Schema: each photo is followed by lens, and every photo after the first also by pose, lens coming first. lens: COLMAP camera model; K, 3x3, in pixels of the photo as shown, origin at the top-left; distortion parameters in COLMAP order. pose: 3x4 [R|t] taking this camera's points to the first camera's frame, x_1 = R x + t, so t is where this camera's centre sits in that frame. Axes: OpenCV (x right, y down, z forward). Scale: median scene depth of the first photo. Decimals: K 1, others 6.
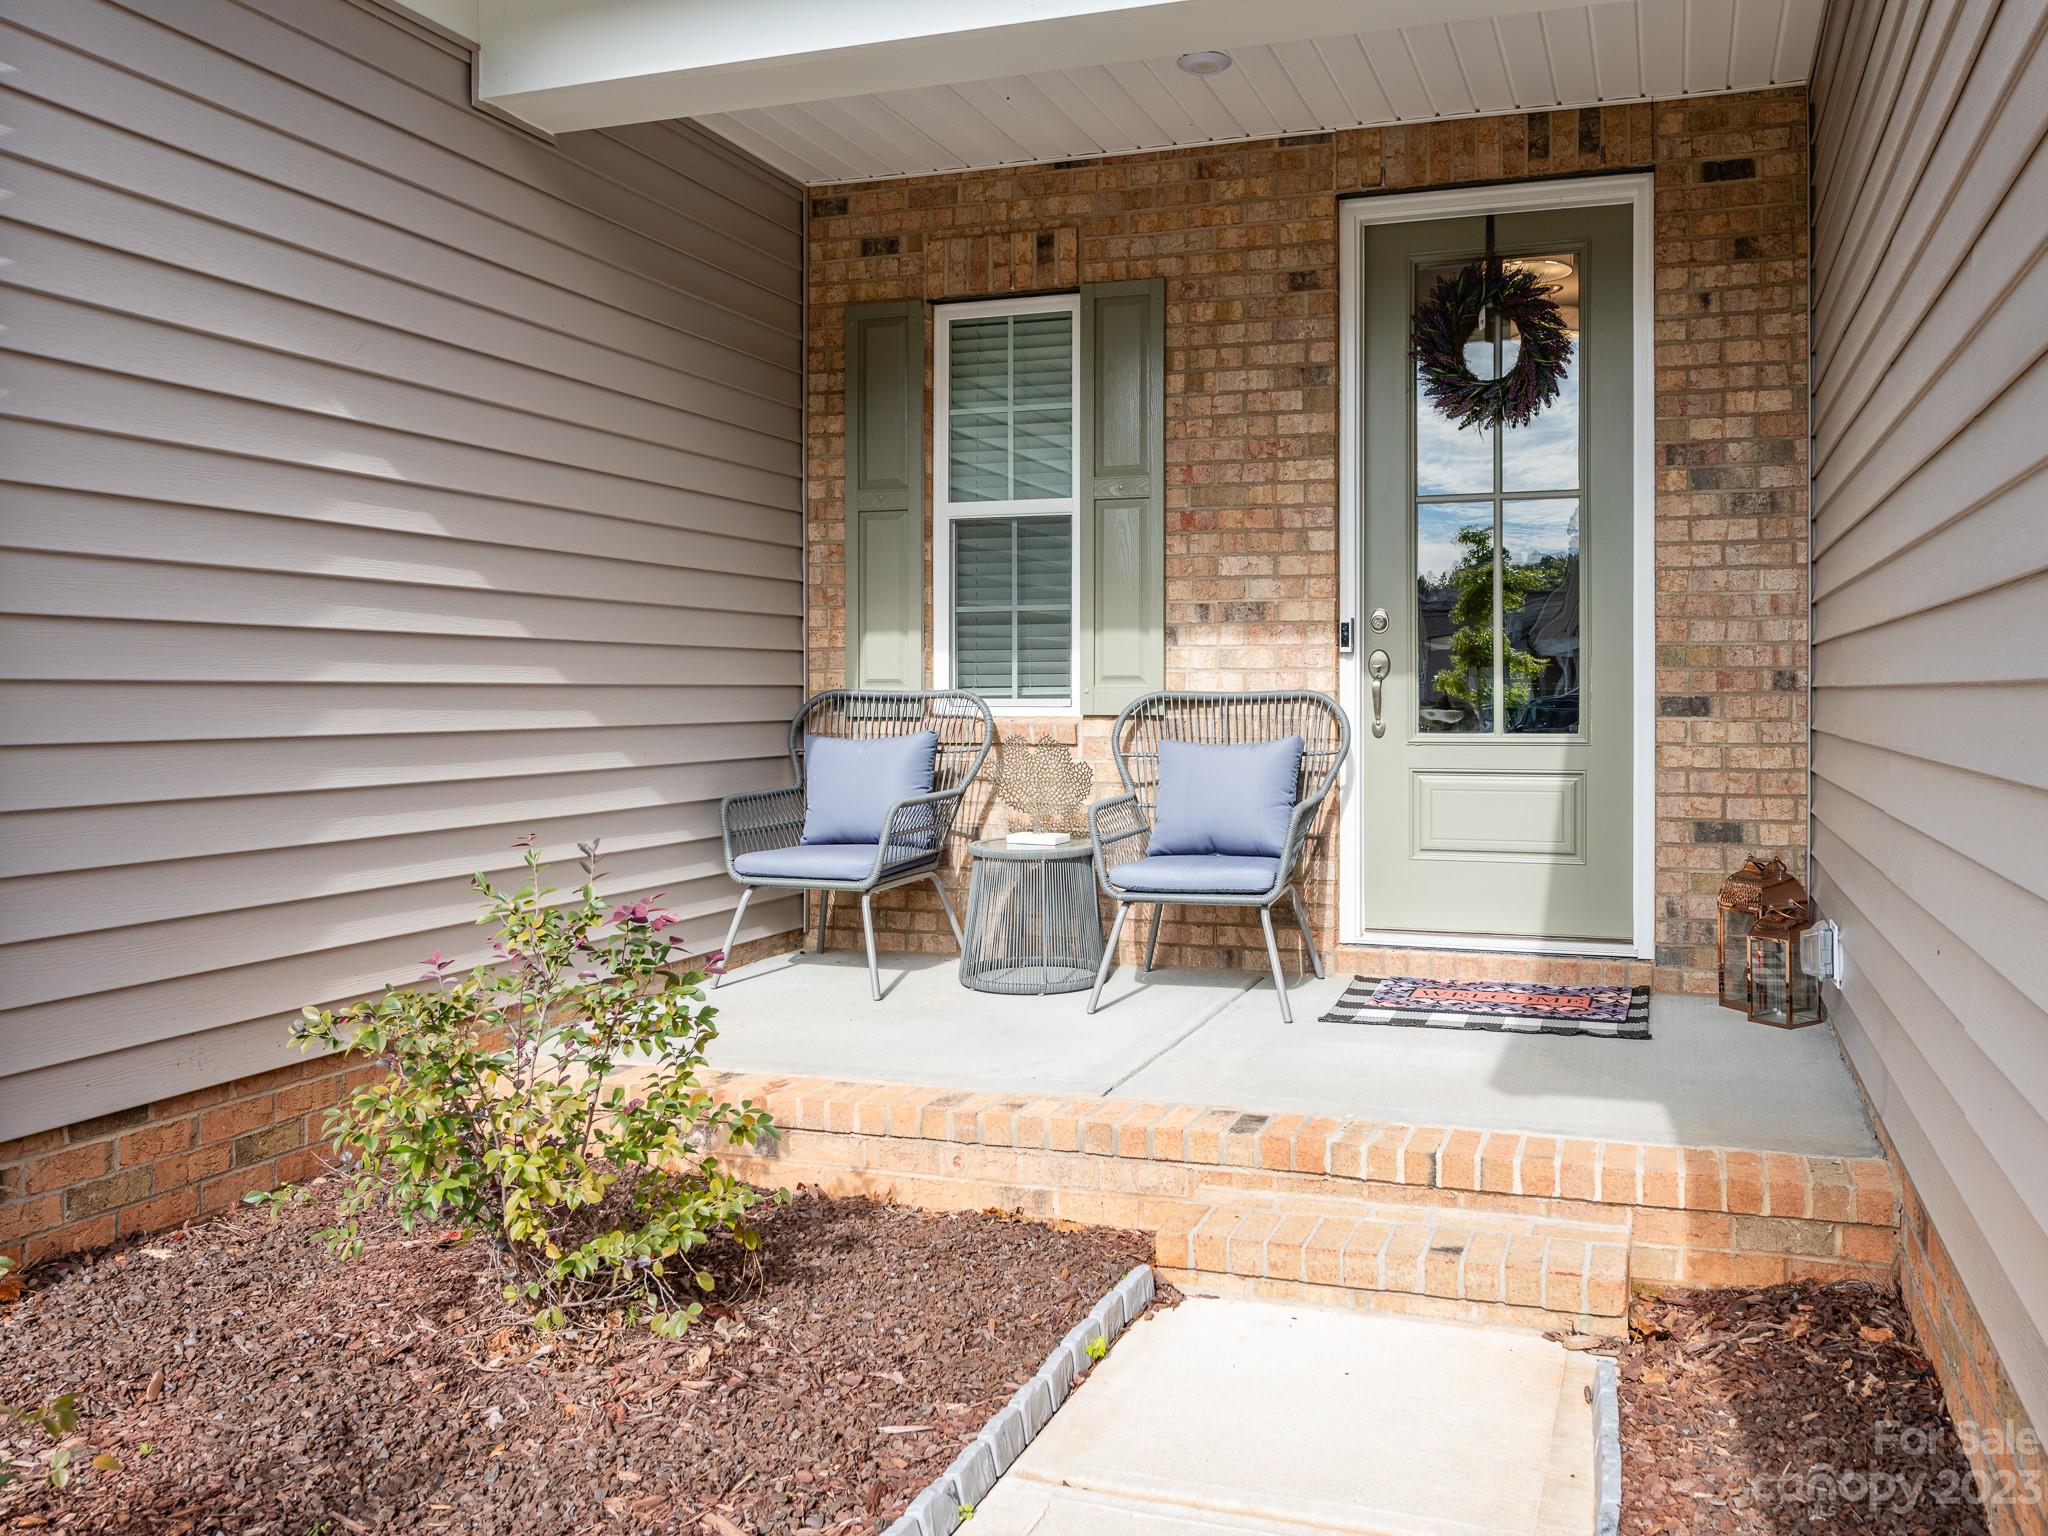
lens RADIAL K [[1800.0, 0, 1024.0], [0, 1800.0, 768.0], [0, 0, 1]] dist [-0.008474, 0.002112]
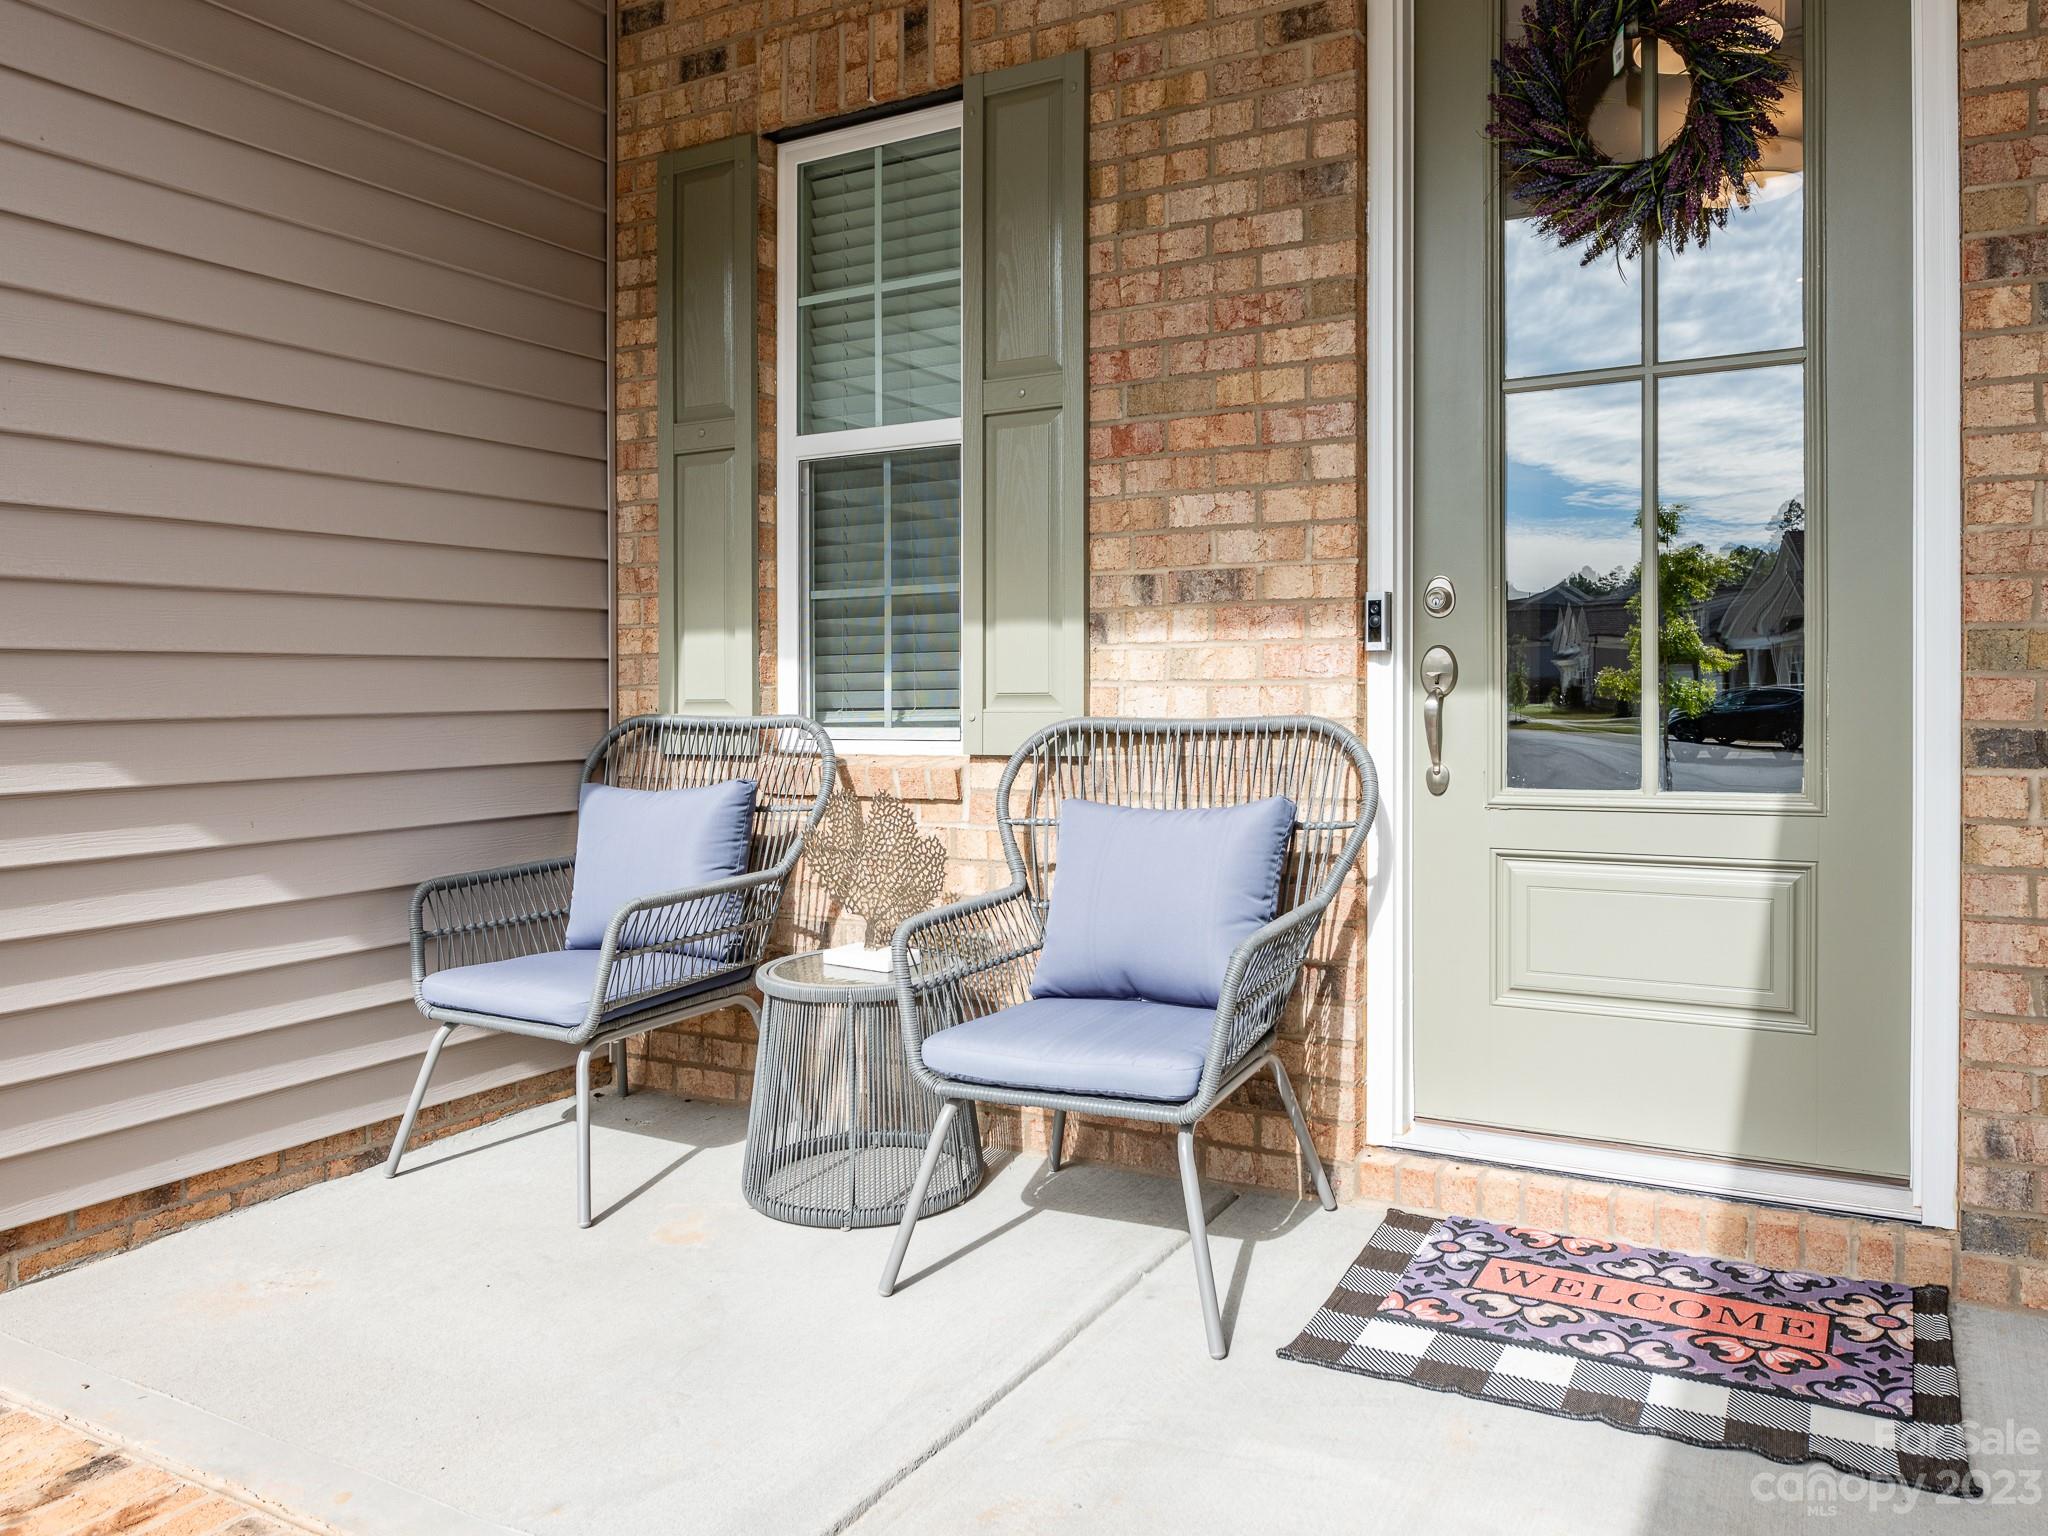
lens RADIAL K [[1513.4, 0, 1024.0], [0, 1513.4, 768.0], [0, 0, 1]] dist [-0.002570, -0.013120]
pose [[0.987358, -0.001183, -0.158500, 0.142310], [0.002841, 0.999944, 0.010236, -0.031281], [0.158479, -0.010556, 0.987306, 0.491104]]
